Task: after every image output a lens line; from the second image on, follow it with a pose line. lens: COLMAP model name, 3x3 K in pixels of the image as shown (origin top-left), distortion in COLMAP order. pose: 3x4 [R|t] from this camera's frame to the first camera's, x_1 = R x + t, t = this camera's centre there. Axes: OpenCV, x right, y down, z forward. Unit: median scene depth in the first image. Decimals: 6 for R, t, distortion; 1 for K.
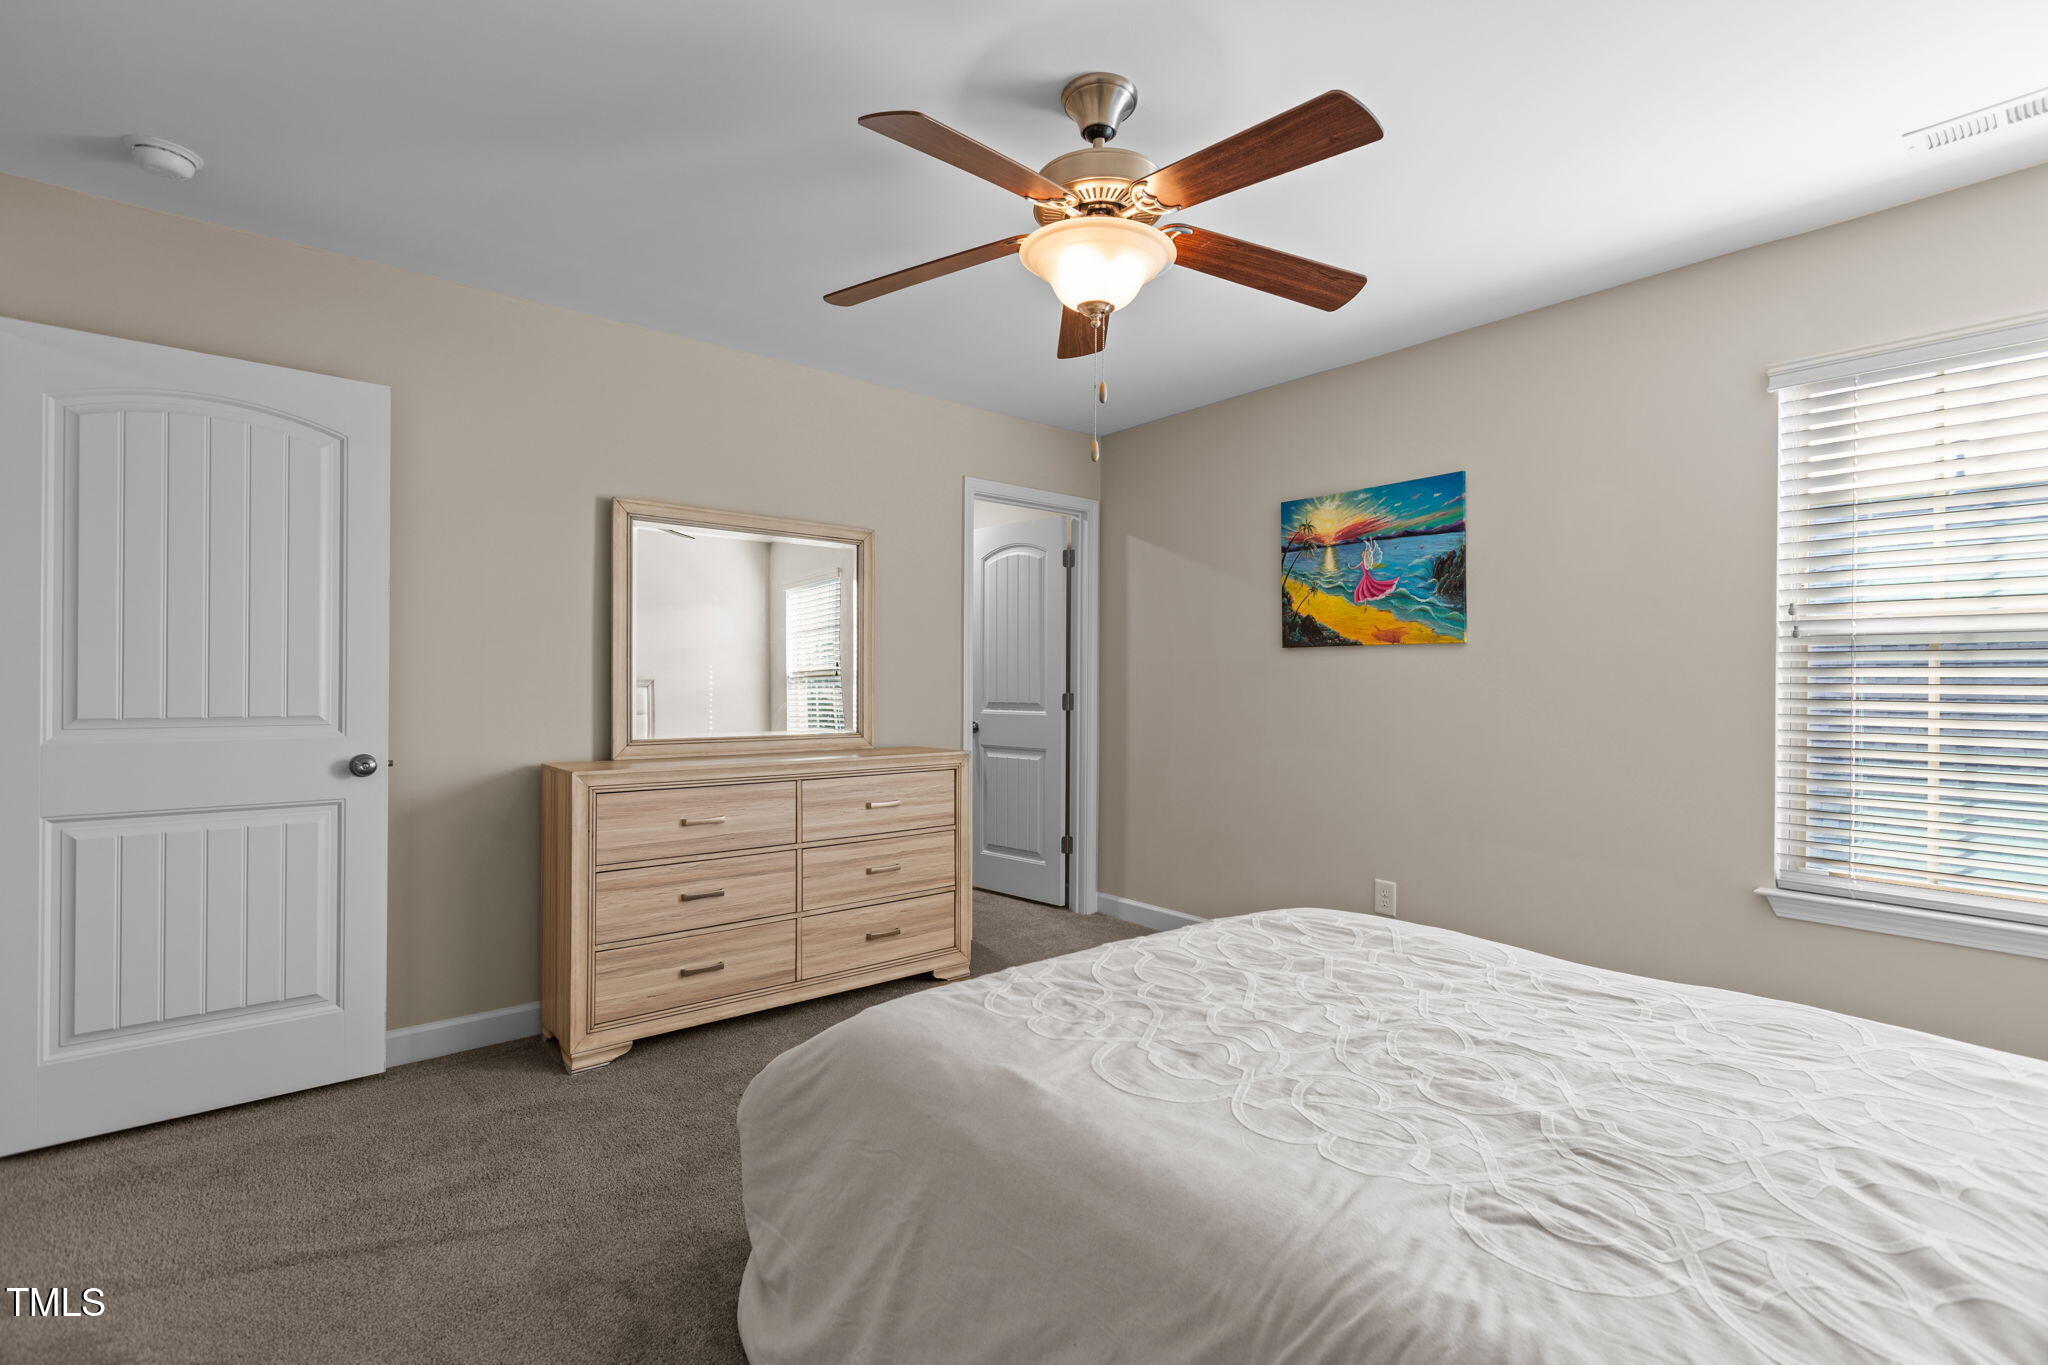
lens RADIAL K [[919.2, 0, 1025.6], [0, 919.2, 675.9], [0, 0, 1]] dist [-0.001588, 0.000019]
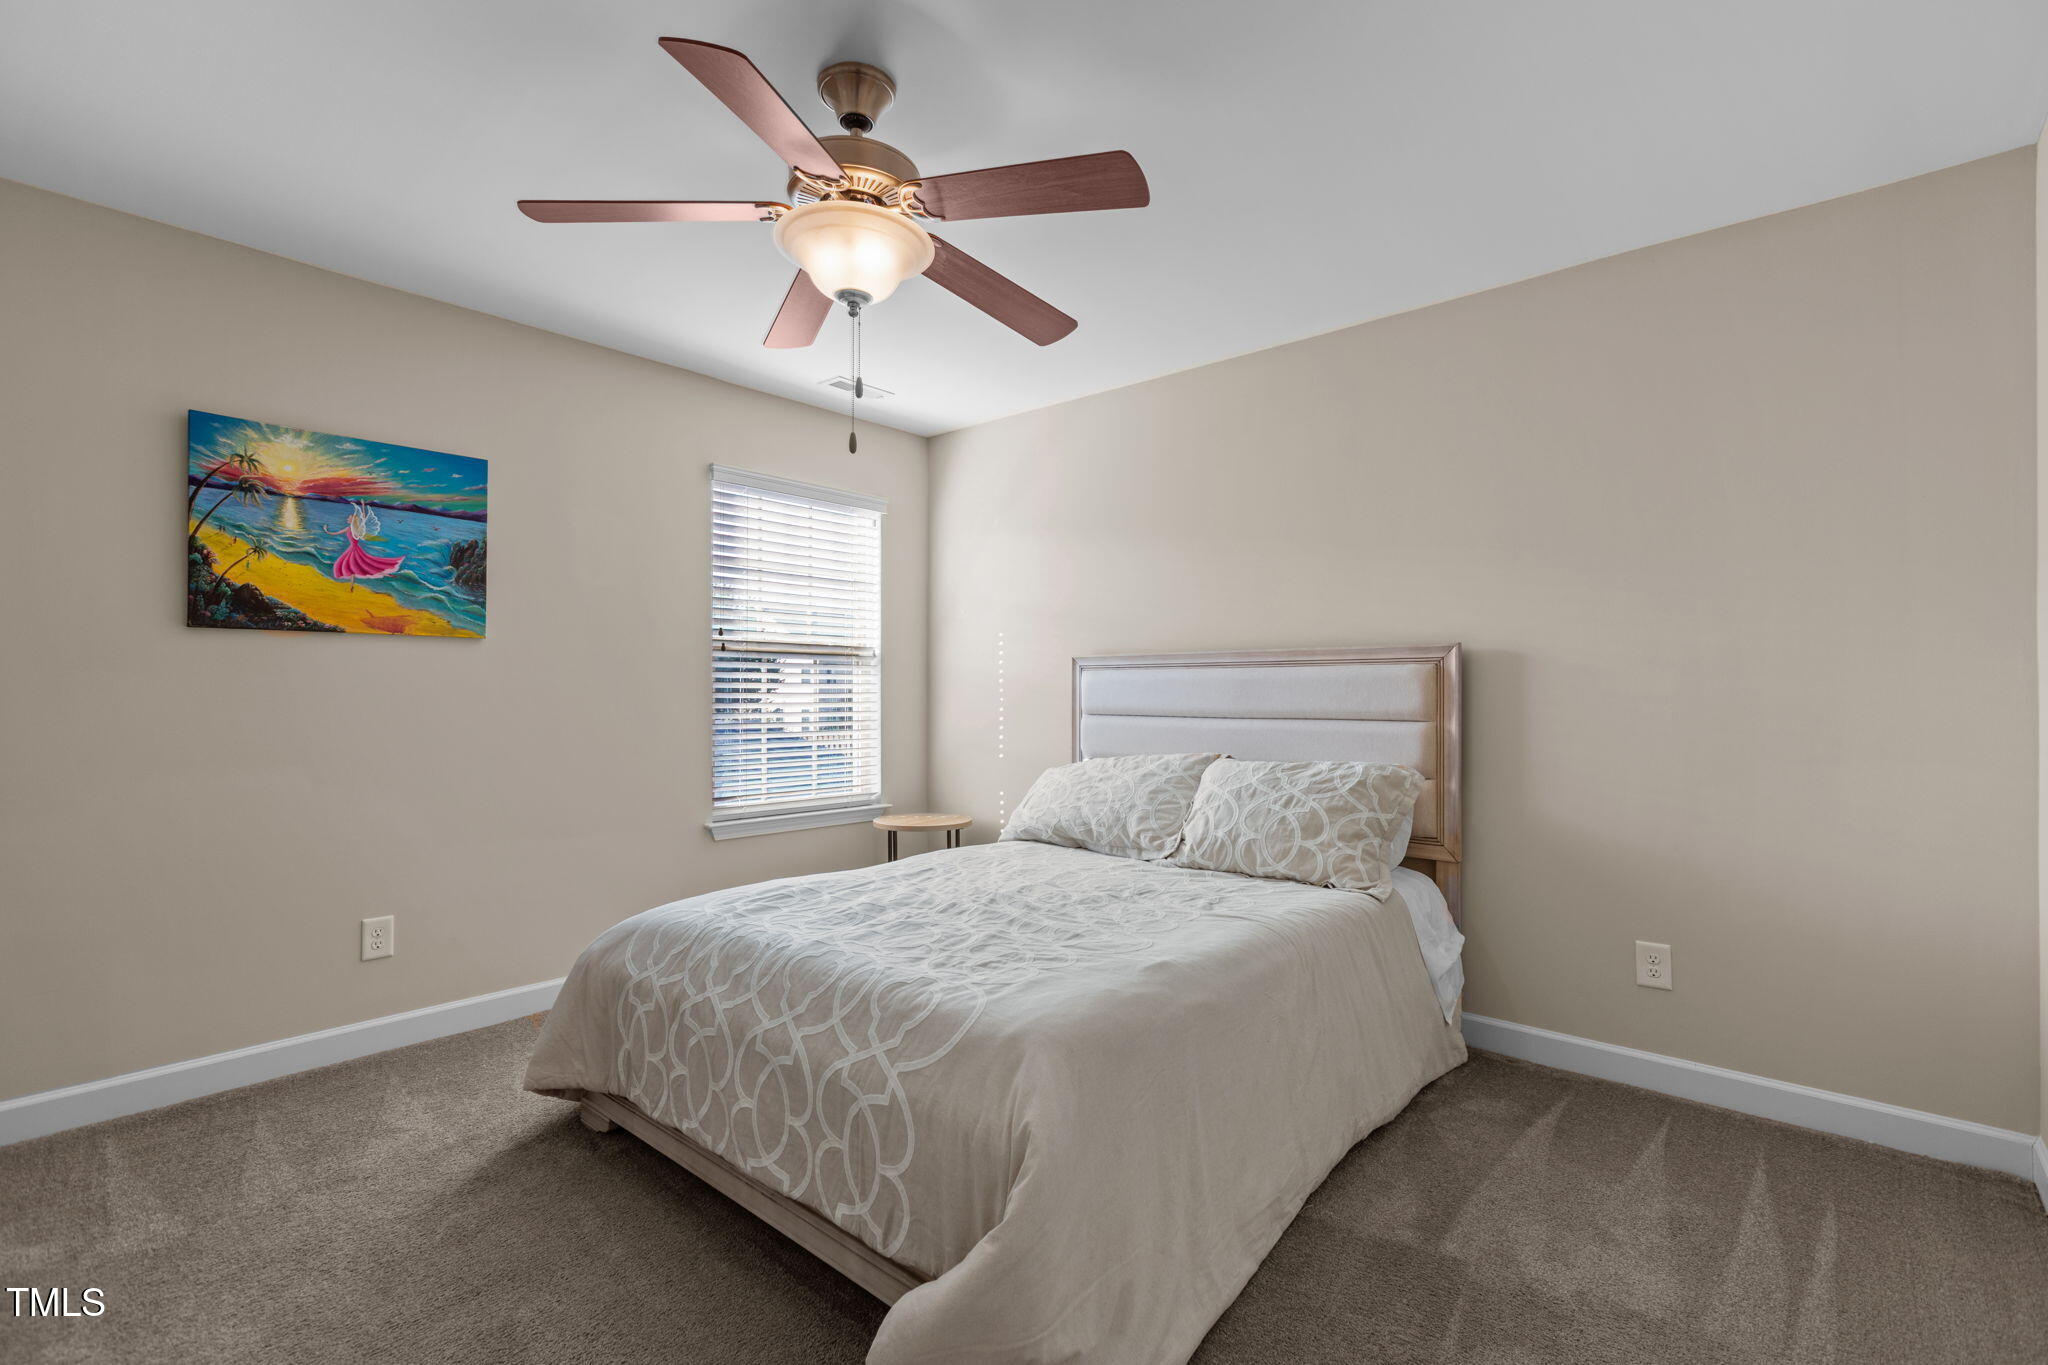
lens RADIAL K [[919.2, 0, 1023.0], [0, 919.2, 685.9], [0, 0, 1]] dist [-0.001588, 0.000019]
pose [[-0.150234, -0.002857, 0.988646, -0.519646], [-0.010129, 0.999948, 0.001351, 0.006237], [-0.988599, -0.009811, -0.150255, 0.544308]]
